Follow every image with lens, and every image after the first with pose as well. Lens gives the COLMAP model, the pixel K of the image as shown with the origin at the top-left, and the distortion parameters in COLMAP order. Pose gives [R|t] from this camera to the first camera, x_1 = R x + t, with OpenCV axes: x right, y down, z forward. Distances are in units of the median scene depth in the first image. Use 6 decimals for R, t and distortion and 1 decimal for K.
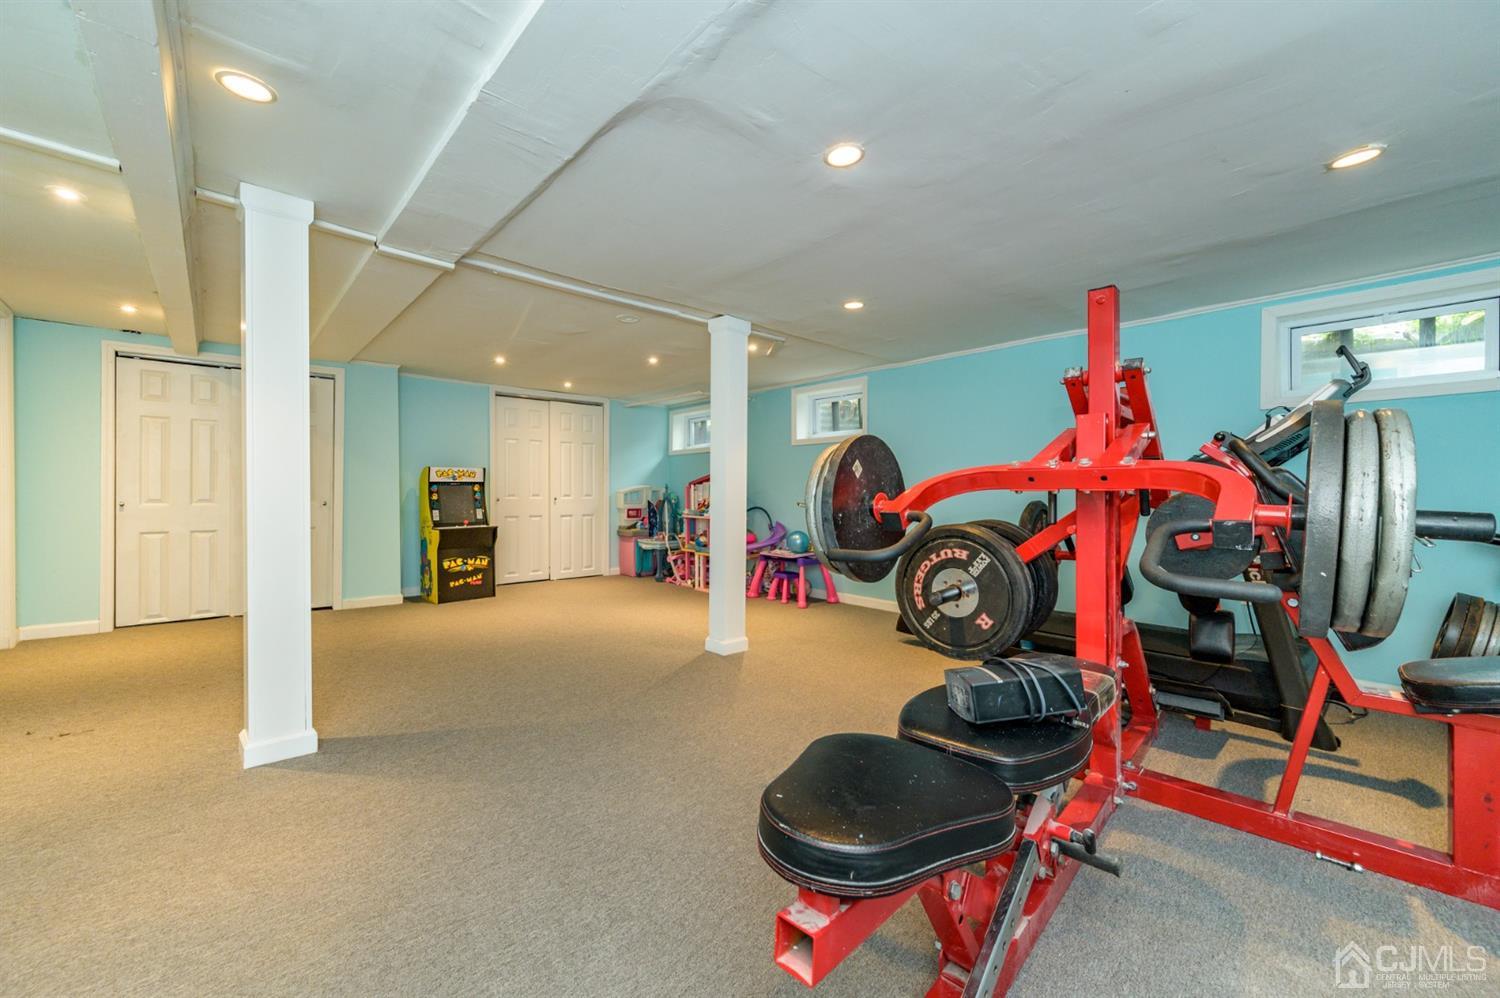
lens RADIAL K [[589.9, 0, 750.0], [0, 589.9, 499.0], [0, 0, 1]] dist [-0.000245, -0.000202]
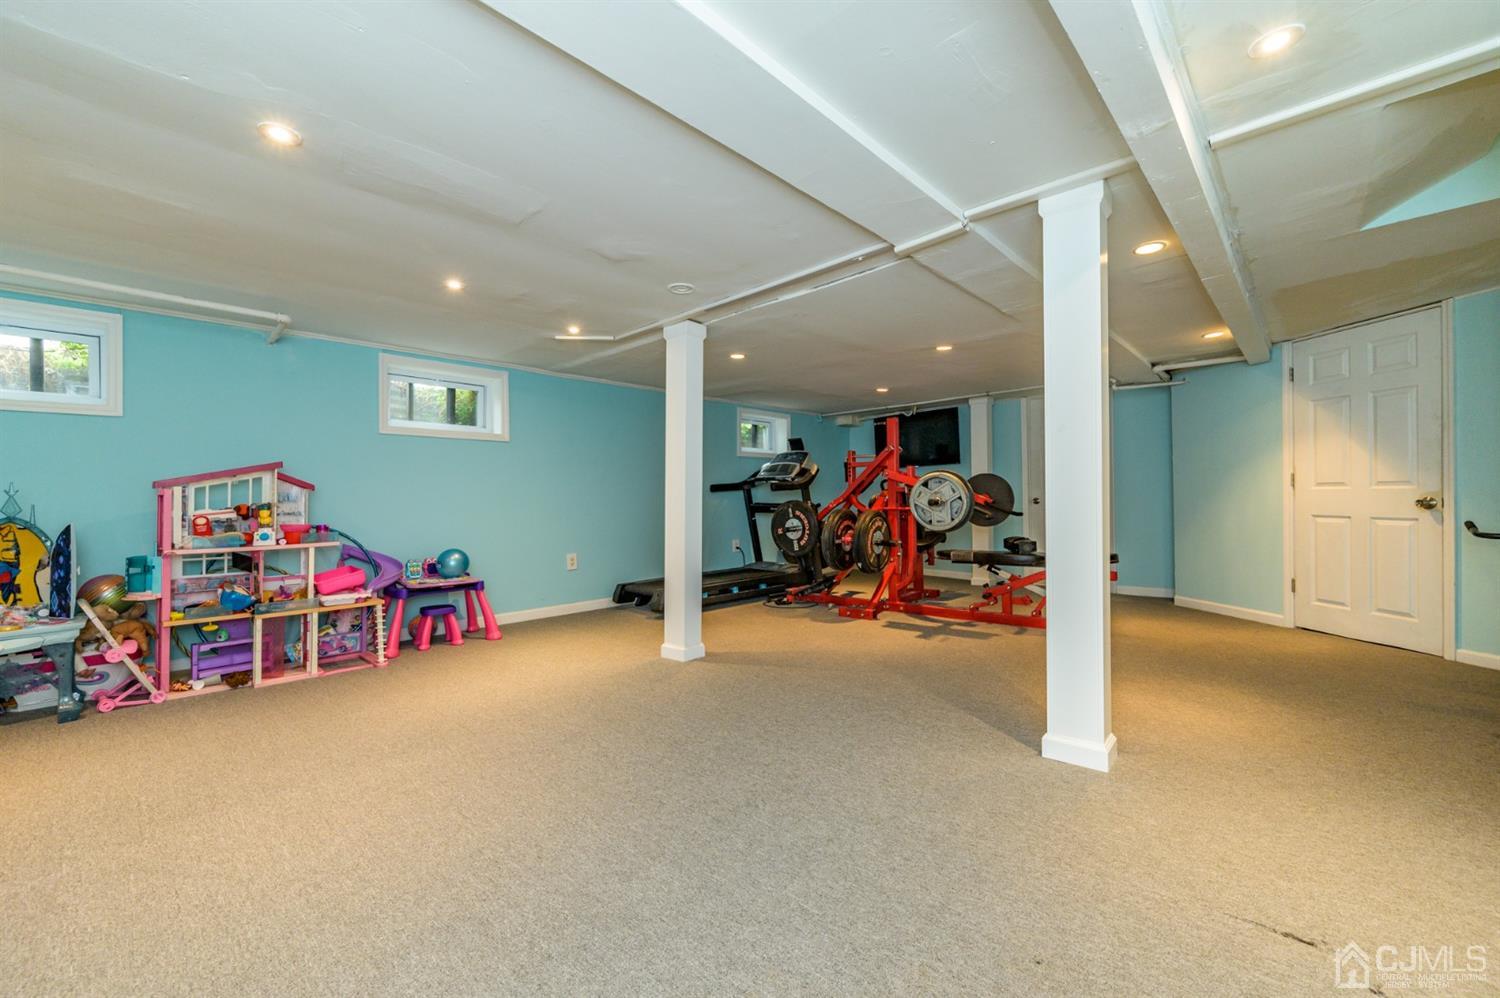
lens RADIAL K [[589.9, 0, 750.0], [0, 589.9, 499.0], [0, 0, 1]] dist [-0.000245, -0.000202]
pose [[-0.085497, 0.002869, 0.996334, -1.670321], [0.025090, 0.999685, -0.000726, -0.007793], [-0.996023, 0.024935, -0.085542, 1.568165]]
